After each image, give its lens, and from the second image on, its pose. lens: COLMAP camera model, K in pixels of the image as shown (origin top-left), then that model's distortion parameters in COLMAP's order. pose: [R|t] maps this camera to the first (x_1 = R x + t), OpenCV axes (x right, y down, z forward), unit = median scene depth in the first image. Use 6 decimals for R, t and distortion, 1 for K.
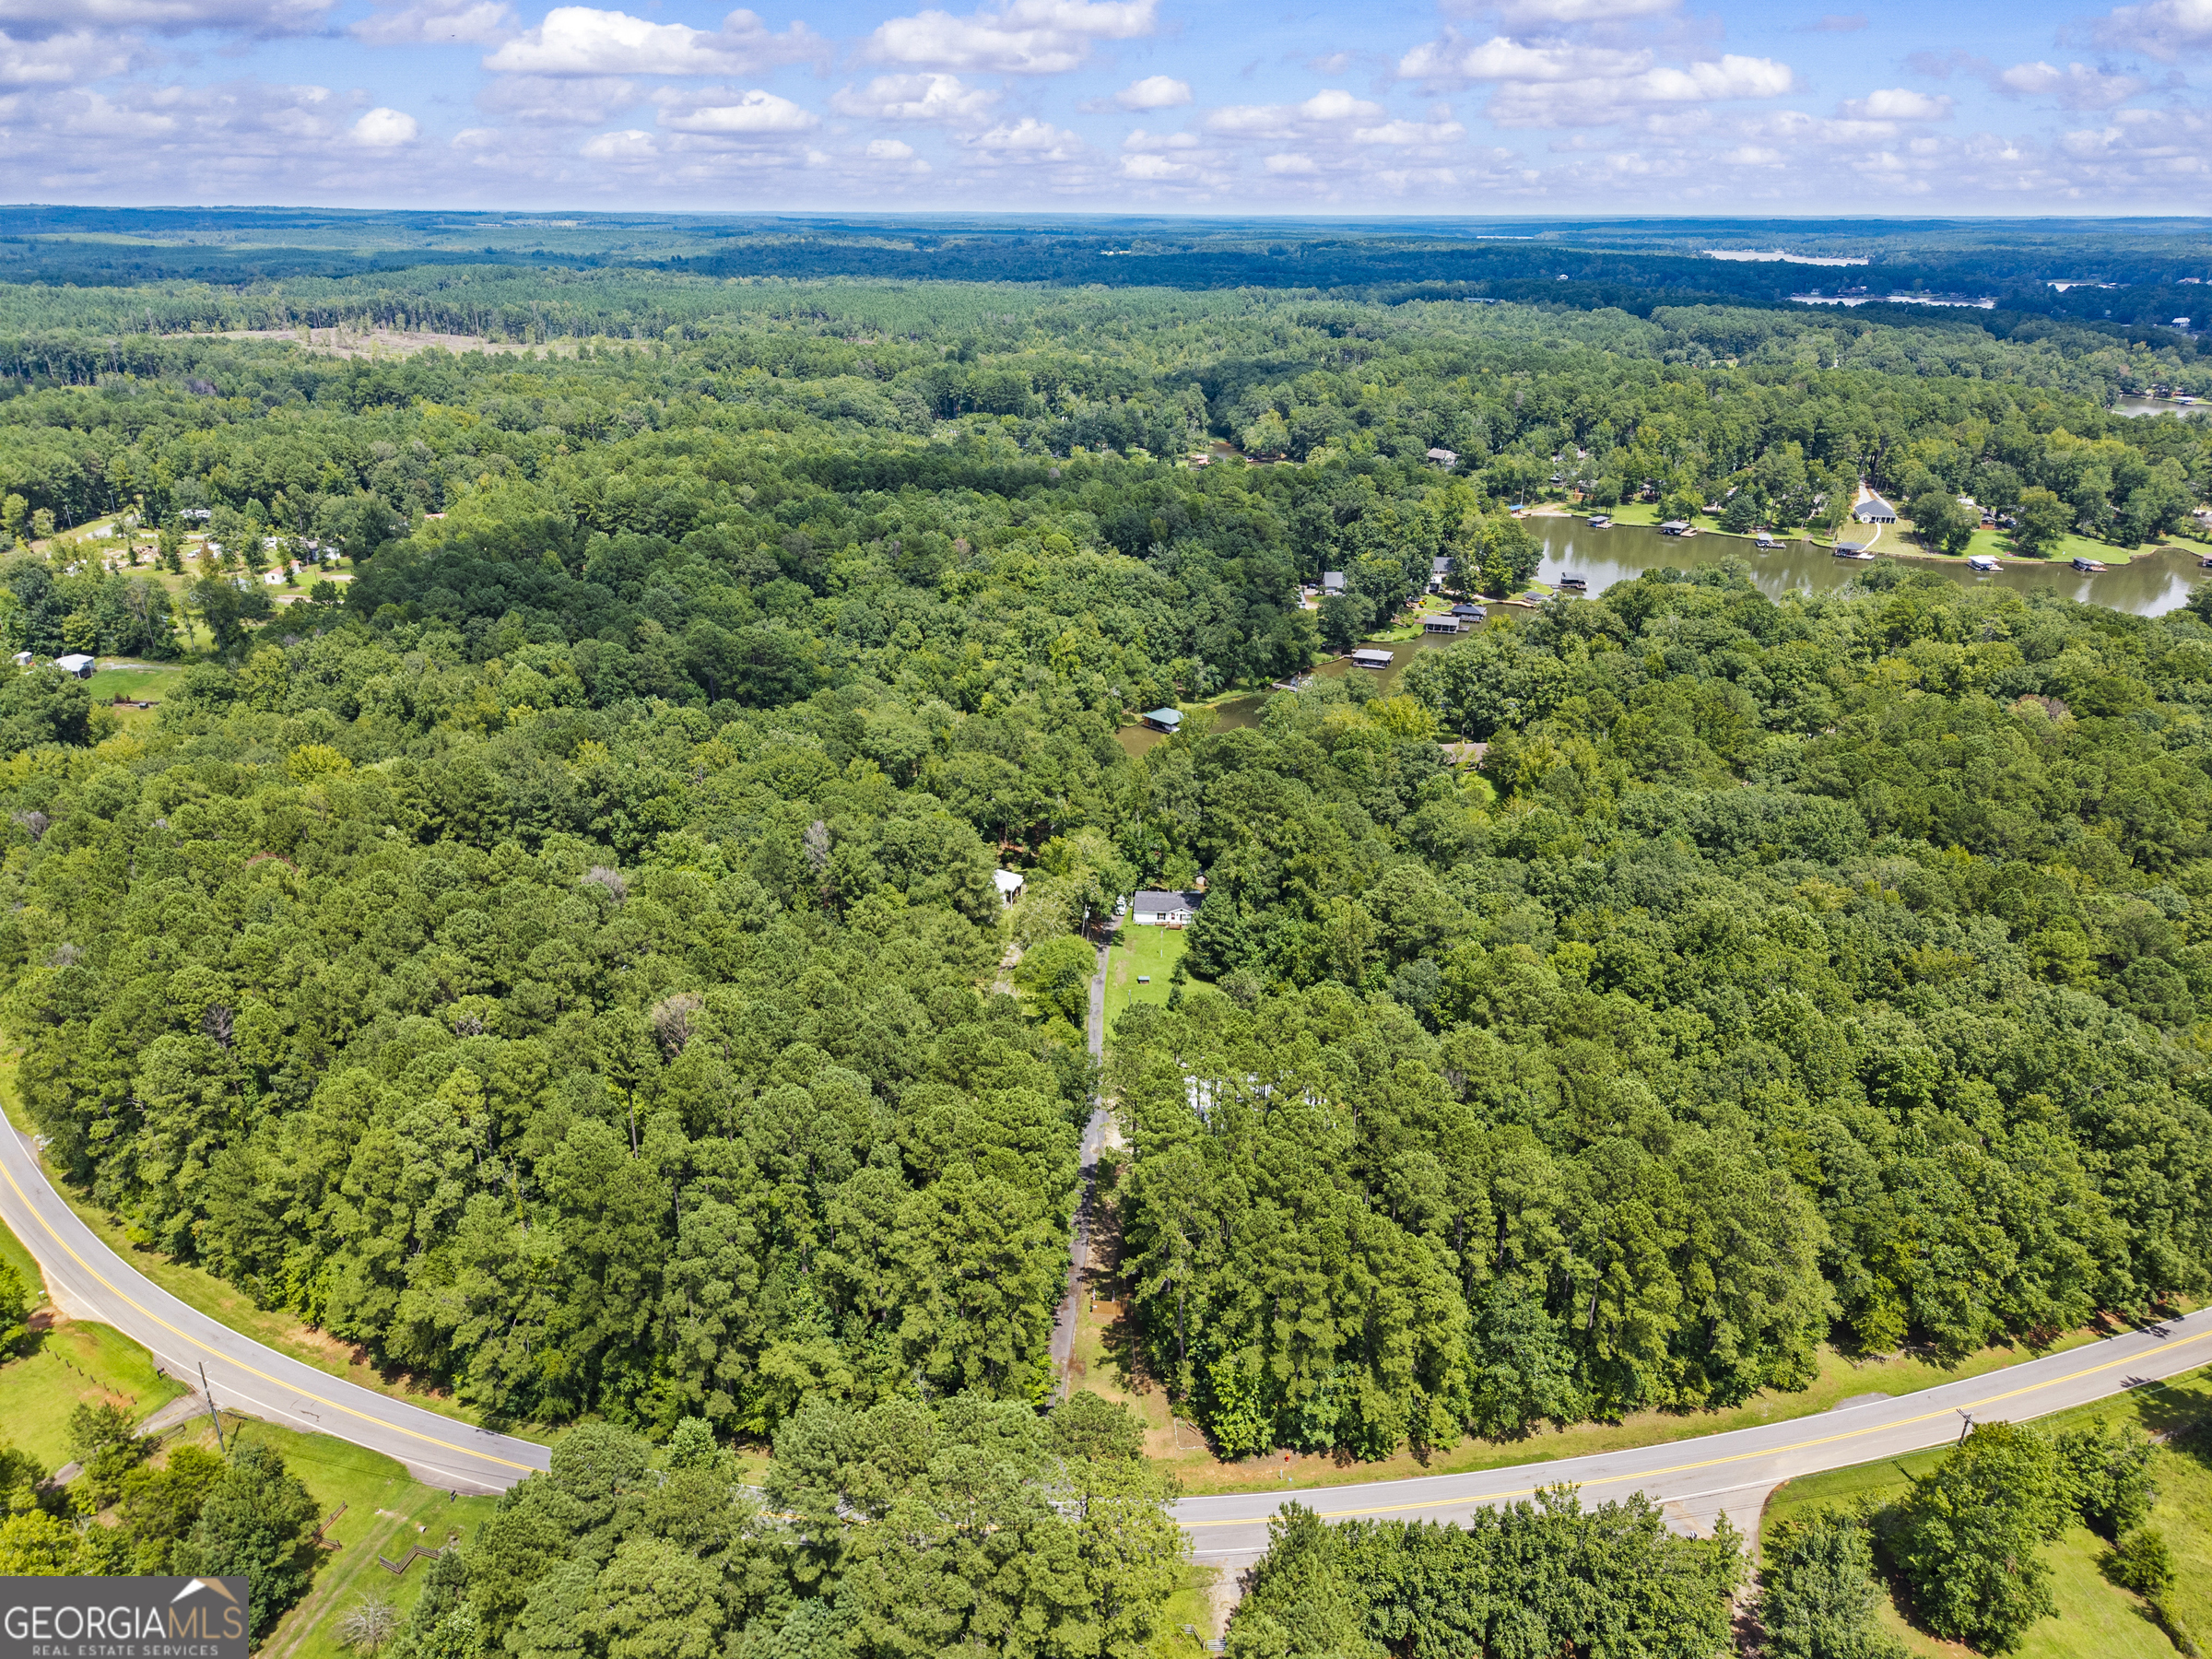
lens RADIAL K [[1468.0, 0, 1102.3], [0, 1468.0, 852.6], [0, 0, 1]] dist [0.025797, -0.028714]
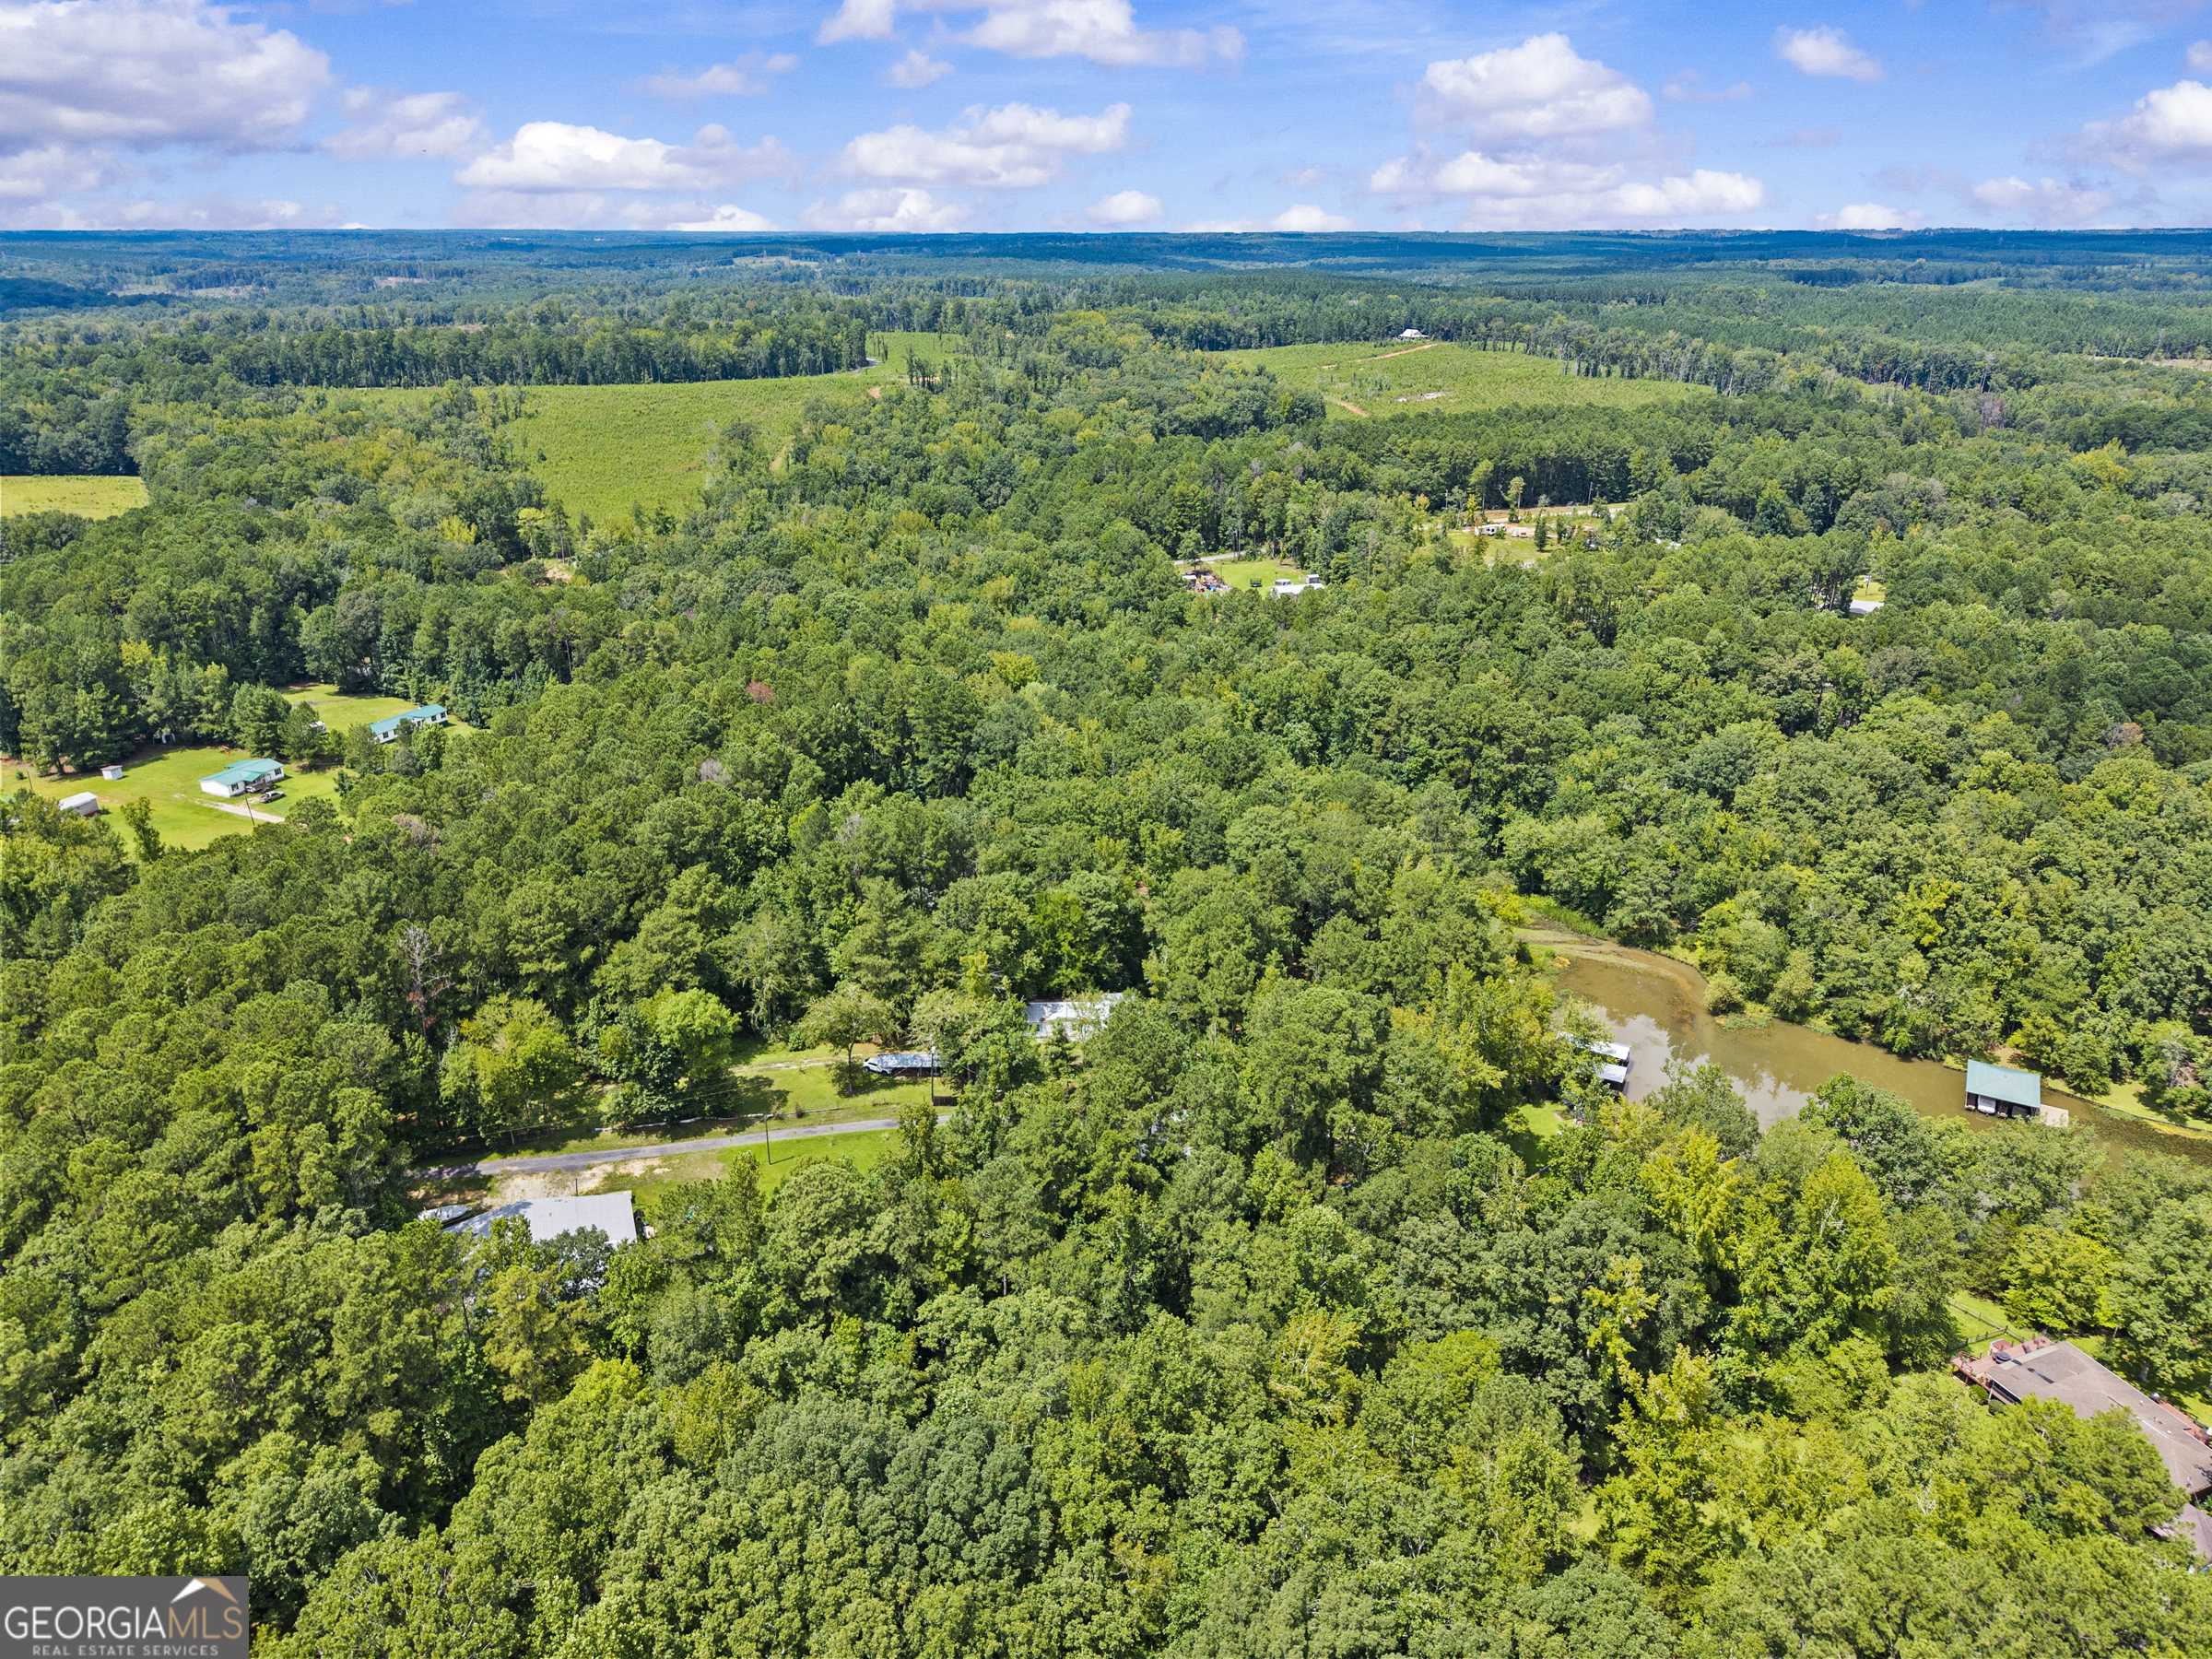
lens RADIAL K [[1468.0, 0, 1102.3], [0, 1468.0, 852.6], [0, 0, 1]] dist [0.025797, -0.028714]
pose [[0.258228, 0.373618, -0.890914, 0.337839], [-0.385668, 0.885388, 0.259517, -0.146251], [0.885765, 0.276583, 0.372724, 0.362091]]
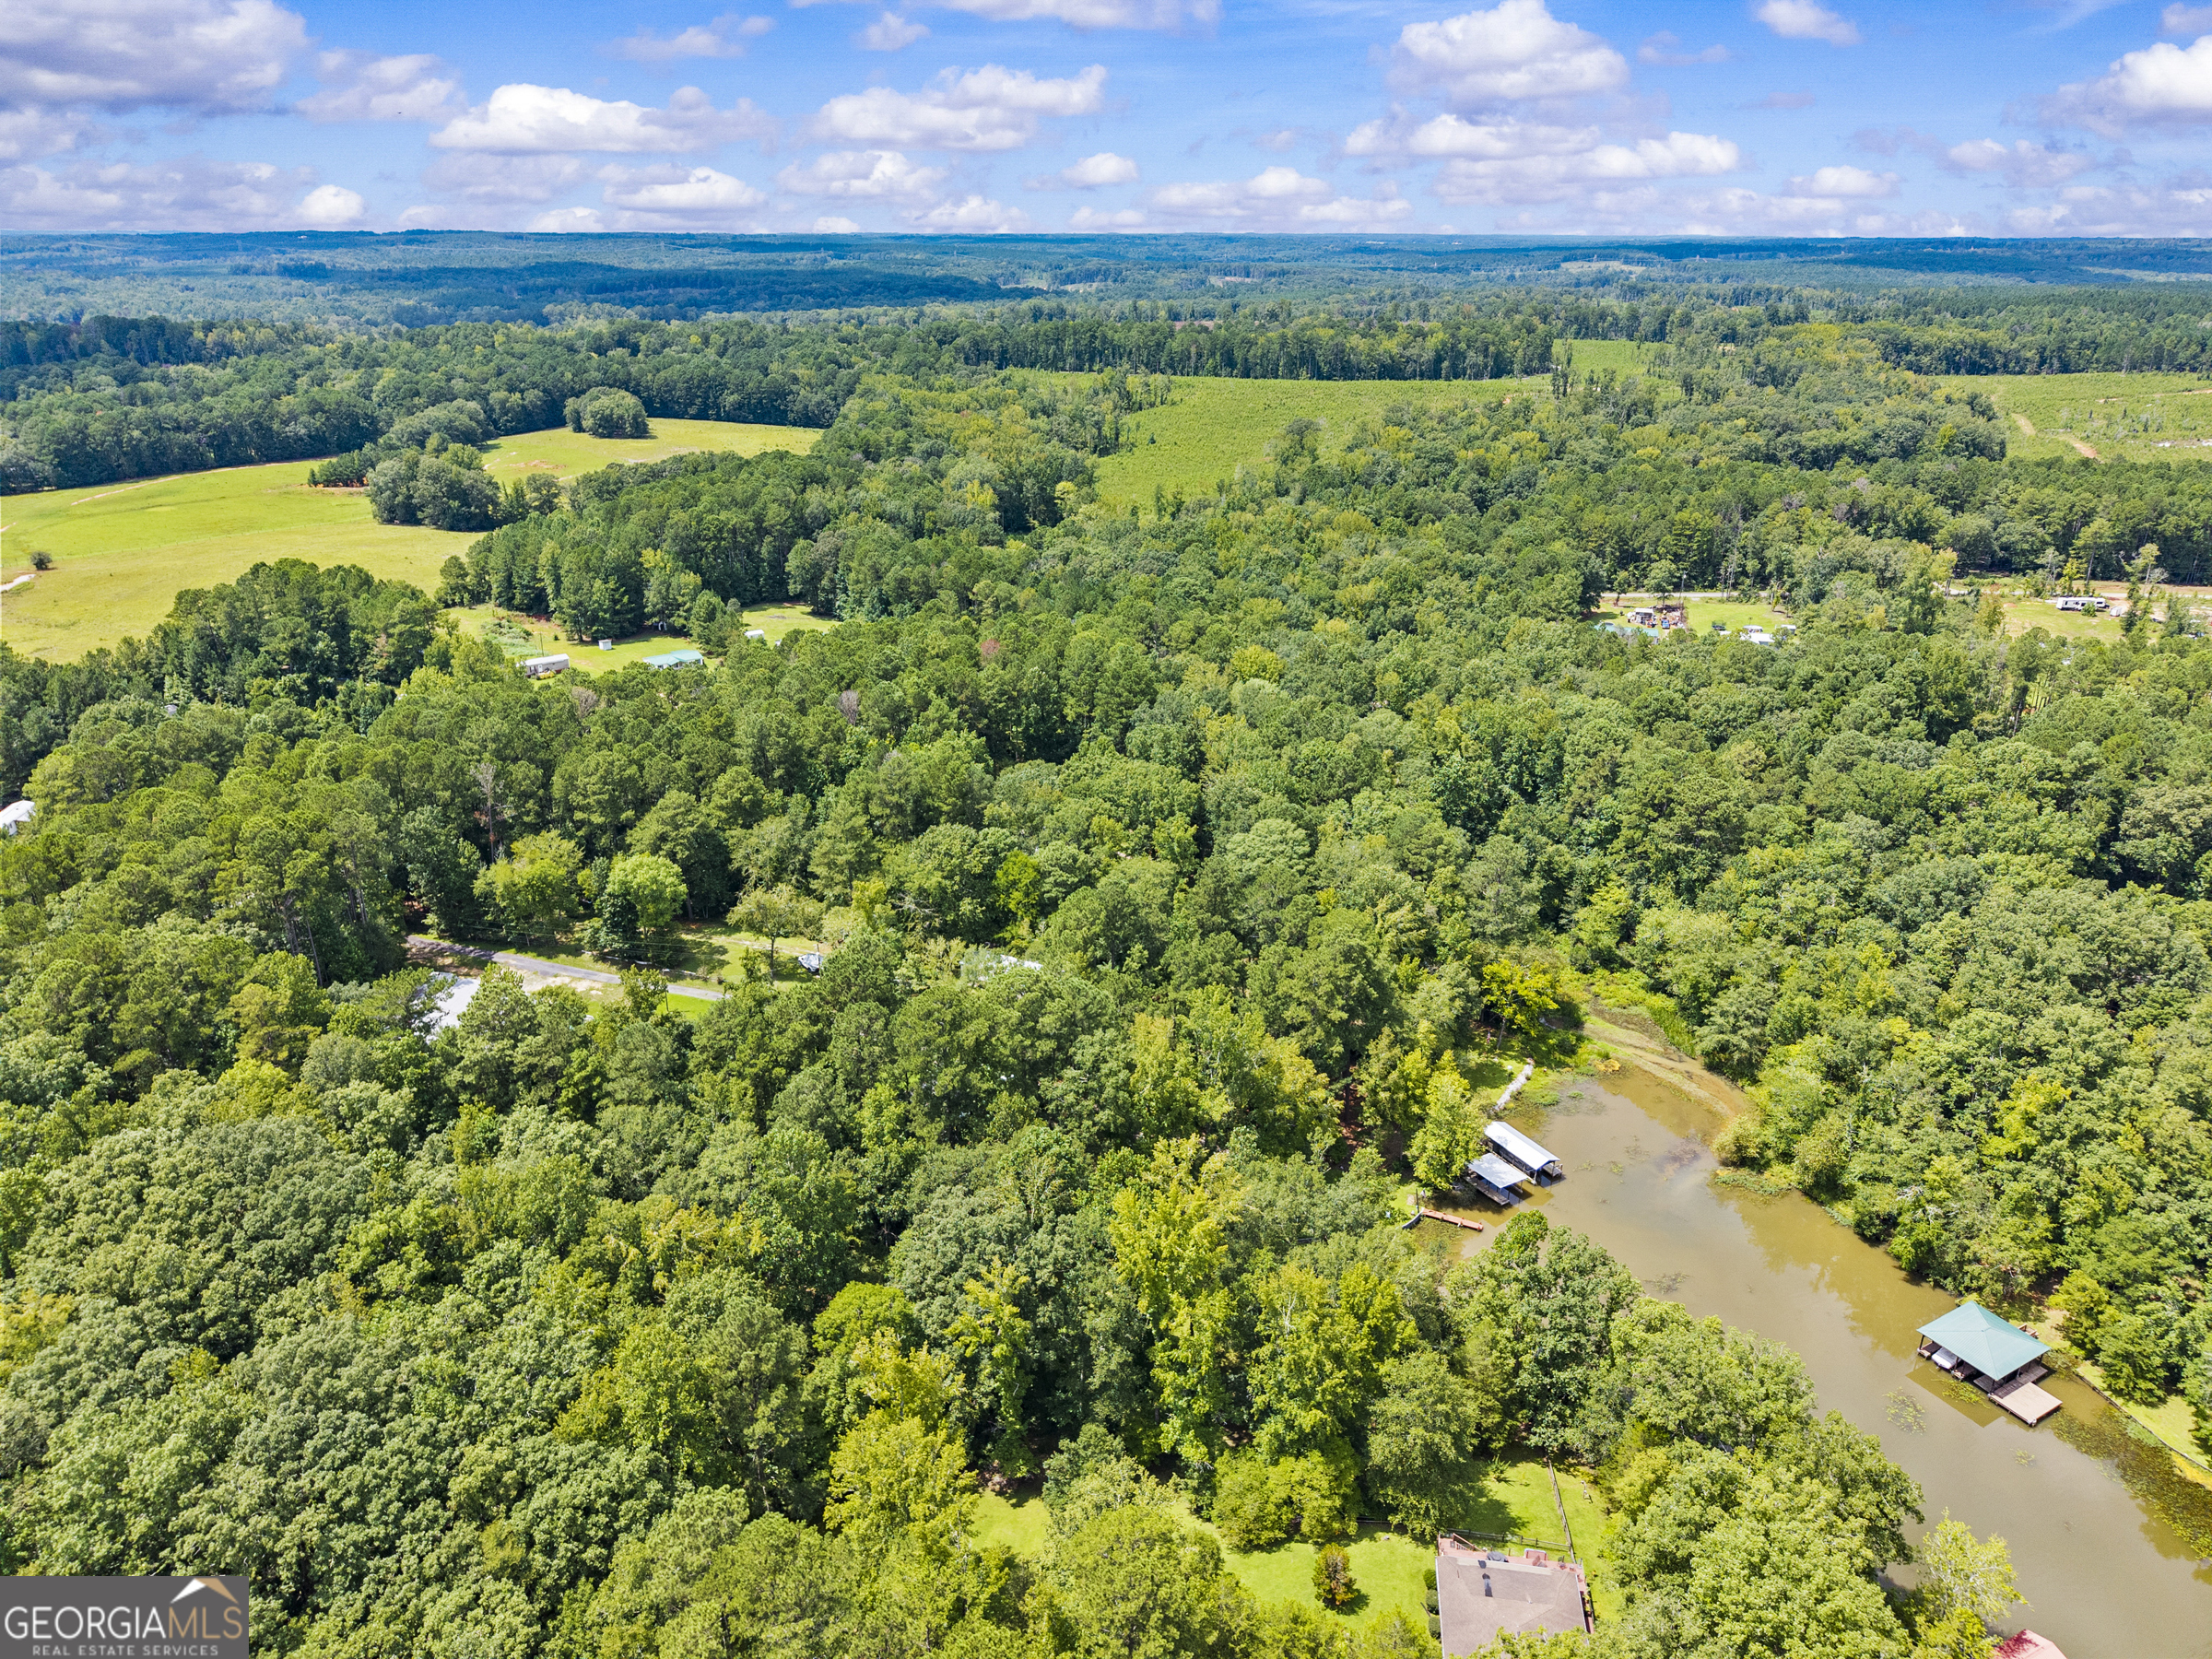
lens RADIAL K [[1468.0, 0, 1102.3], [0, 1468.0, 852.6], [0, 0, 1]] dist [0.025797, -0.028714]
pose [[-0.270386, 0.370275, -0.888700, 0.357410], [-0.388952, 0.802386, 0.452651, -0.240716], [0.880686, 0.468052, -0.072935, 0.577364]]
